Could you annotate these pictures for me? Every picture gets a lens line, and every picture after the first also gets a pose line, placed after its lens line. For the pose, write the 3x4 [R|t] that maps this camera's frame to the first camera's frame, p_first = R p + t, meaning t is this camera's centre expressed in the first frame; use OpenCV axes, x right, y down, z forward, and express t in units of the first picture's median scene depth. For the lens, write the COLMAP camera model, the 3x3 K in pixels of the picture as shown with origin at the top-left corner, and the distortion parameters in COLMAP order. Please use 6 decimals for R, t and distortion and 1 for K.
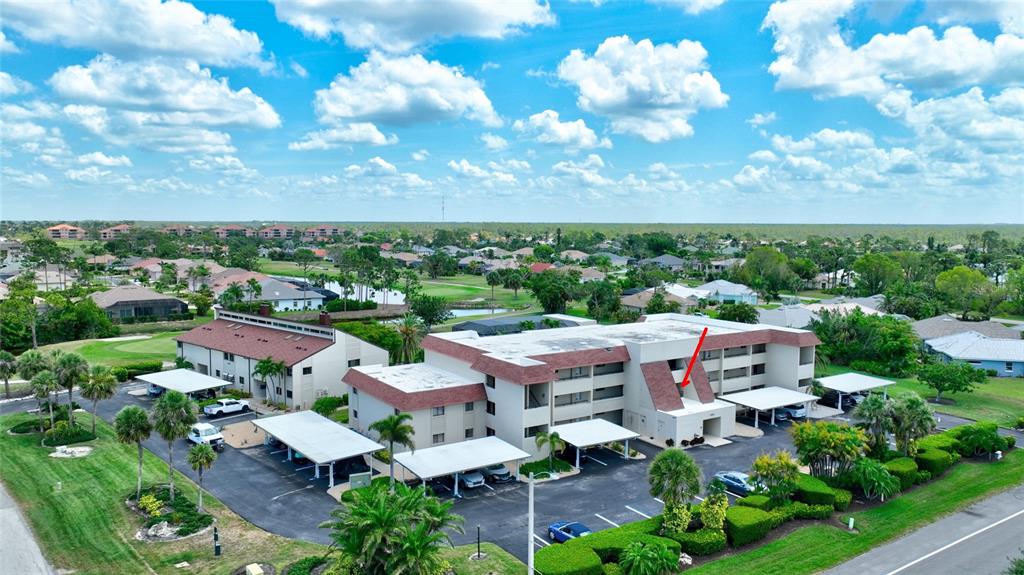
lens RADIAL K [[743.0, 0, 512.0], [0, 743.0, 287.5], [0, 0, 1]] dist [0.002952, 0.000613]
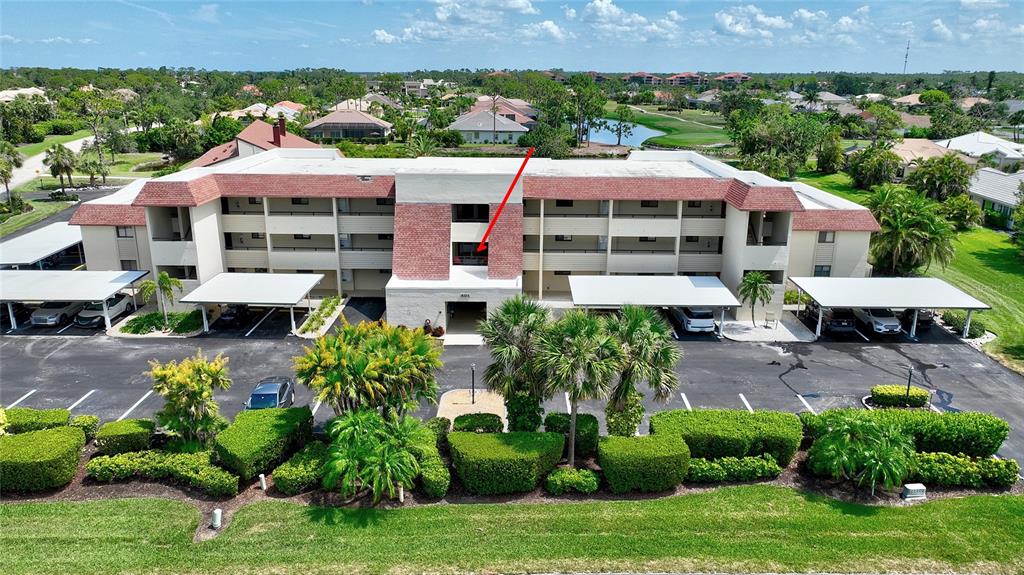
lens RADIAL K [[743.0, 0, 512.0], [0, 743.0, 287.5], [0, 0, 1]] dist [0.002952, 0.000613]
pose [[0.836787, 0.154613, -0.525245, 0.601630], [-0.051300, 0.977221, 0.205930, 0.033192], [0.545120, -0.145375, 0.825657, 0.491043]]
